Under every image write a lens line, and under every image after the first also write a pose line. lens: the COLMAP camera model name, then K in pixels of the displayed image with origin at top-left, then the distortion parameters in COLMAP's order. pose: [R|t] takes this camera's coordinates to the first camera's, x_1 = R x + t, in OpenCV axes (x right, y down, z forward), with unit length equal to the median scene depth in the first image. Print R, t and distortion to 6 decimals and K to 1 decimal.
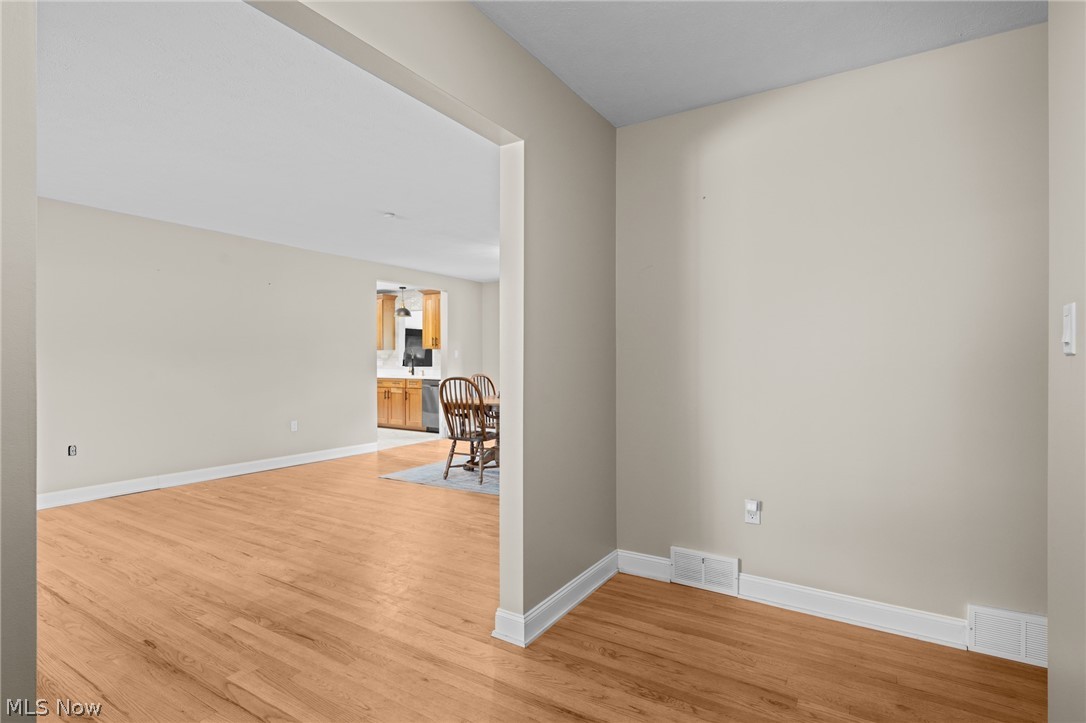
lens RADIAL K [[536.1, 0, 543.7], [0, 536.1, 356.5], [0, 0, 1]] dist [0.001488, -0.000483]
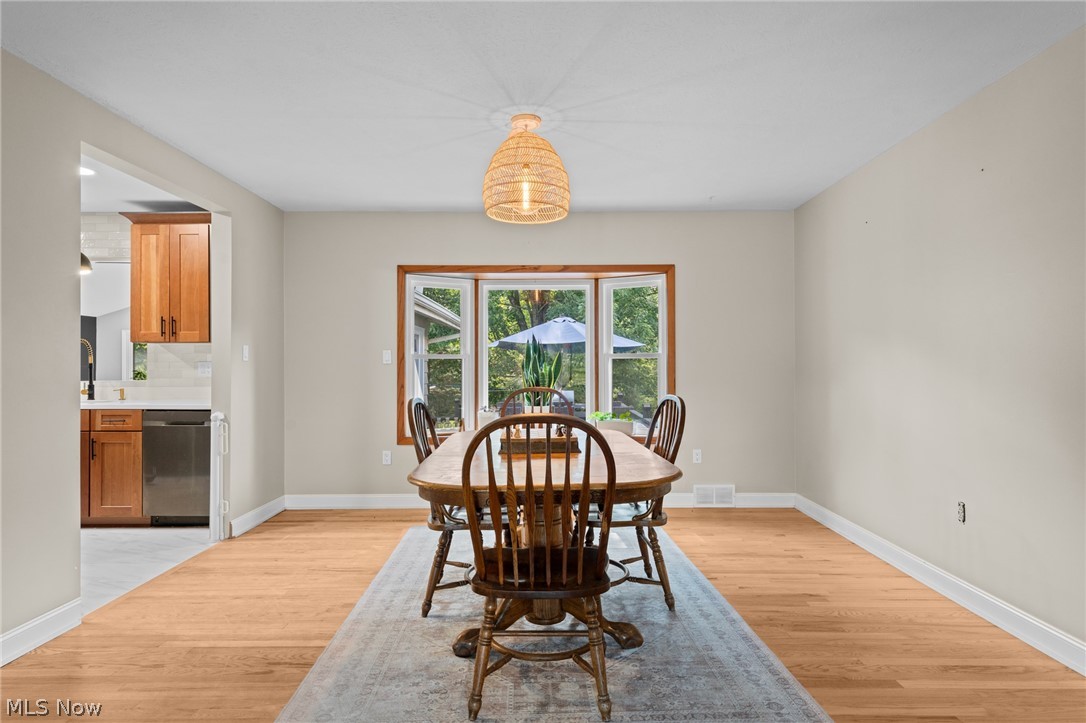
lens RADIAL K [[605.0, 0, 546.6], [0, 605.0, 361.1], [0, 0, 1]] dist [0.006329, 0.000476]
pose [[0.846201, 0.001597, 0.532862, -0.354134], [0.000042, 0.999995, -0.003063, 0.006156], [-0.532864, 0.002615, 0.846197, 0.659218]]
